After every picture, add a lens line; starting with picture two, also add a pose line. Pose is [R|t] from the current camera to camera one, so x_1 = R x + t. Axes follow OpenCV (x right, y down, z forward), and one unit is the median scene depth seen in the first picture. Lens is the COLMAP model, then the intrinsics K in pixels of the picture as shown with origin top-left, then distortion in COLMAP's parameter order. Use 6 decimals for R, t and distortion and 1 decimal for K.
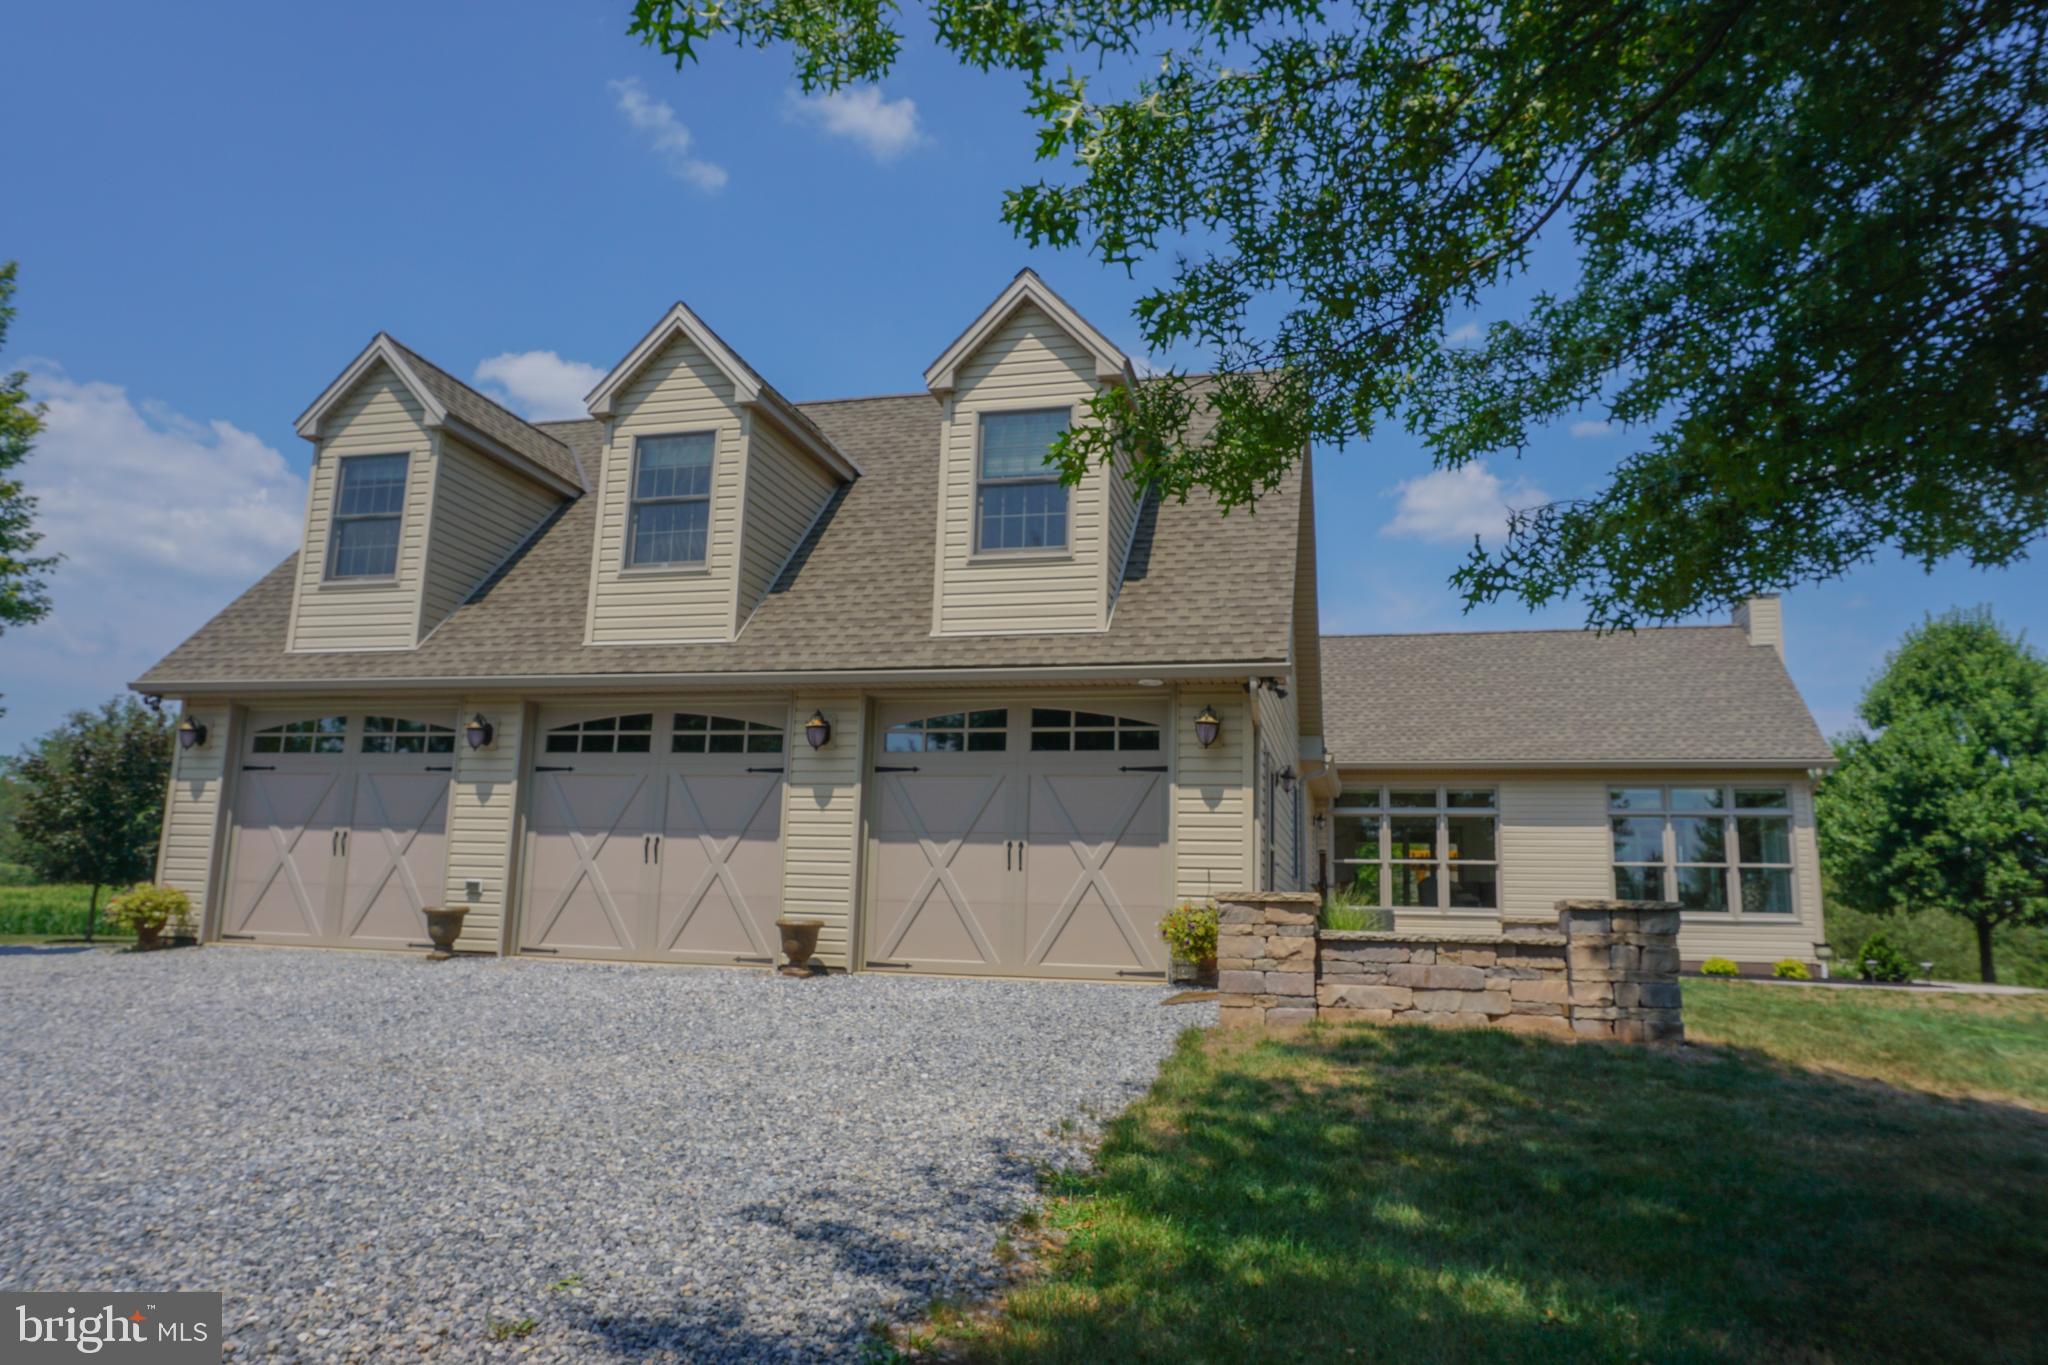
lens RADIAL K [[1428.6, 0, 1024.0], [0, 1428.6, 682.5], [0, 0, 1]] dist [0.001252, 0.002967]
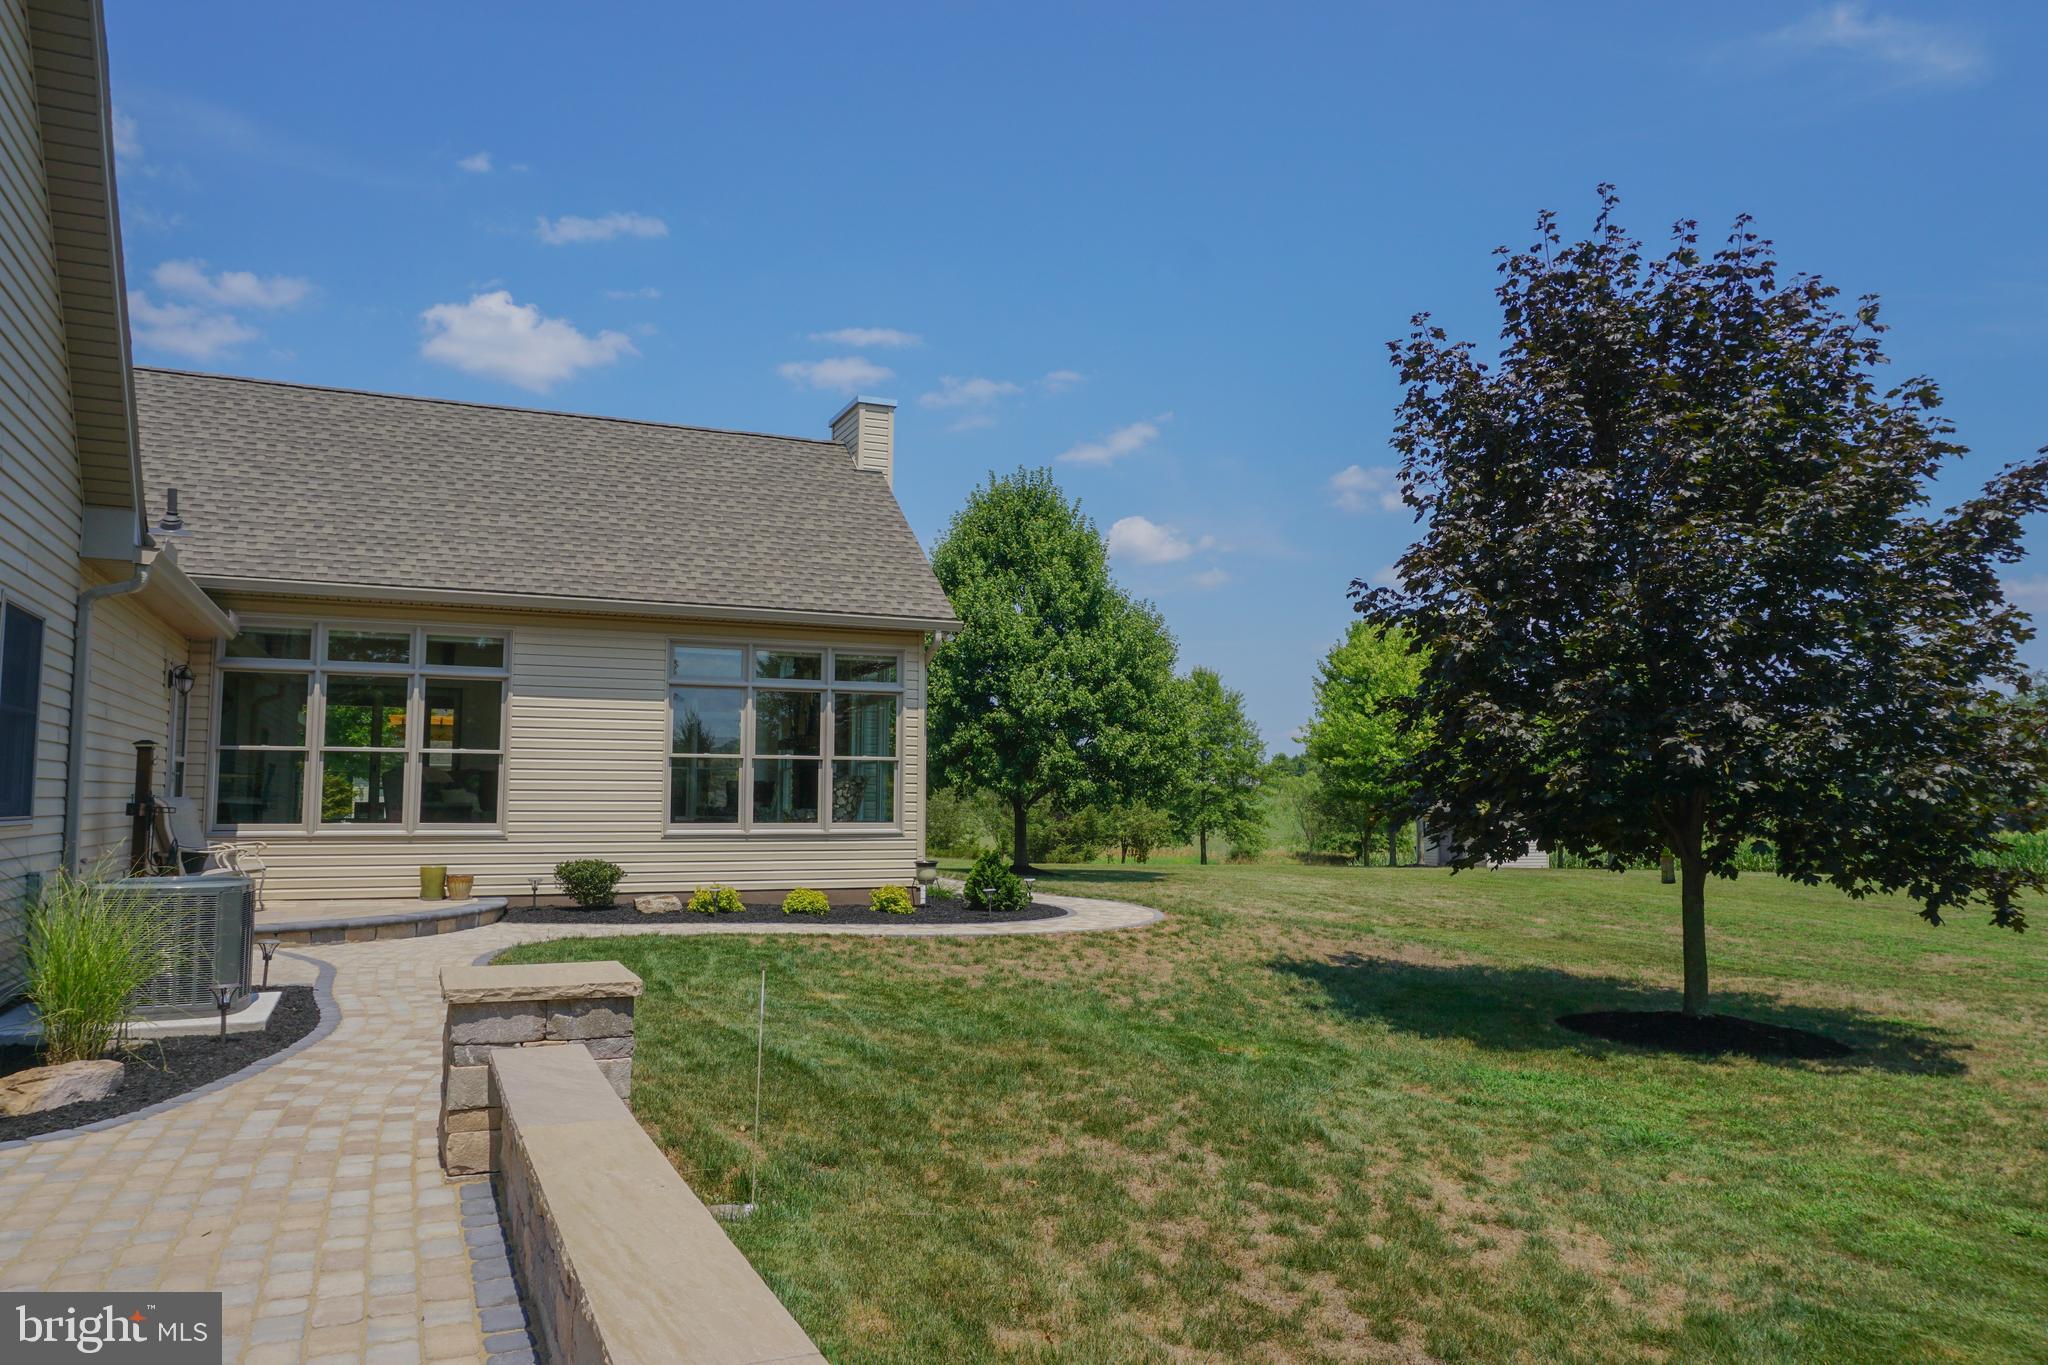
lens RADIAL K [[1428.6, 0, 1024.0], [0, 1428.6, 682.5], [0, 0, 1]] dist [0.001252, 0.002967]
pose [[0.793673, 0.028940, 0.607656, 0.097347], [-0.092219, 0.993048, 0.073155, 0.020063], [-0.601315, -0.114099, 0.790824, 0.271936]]
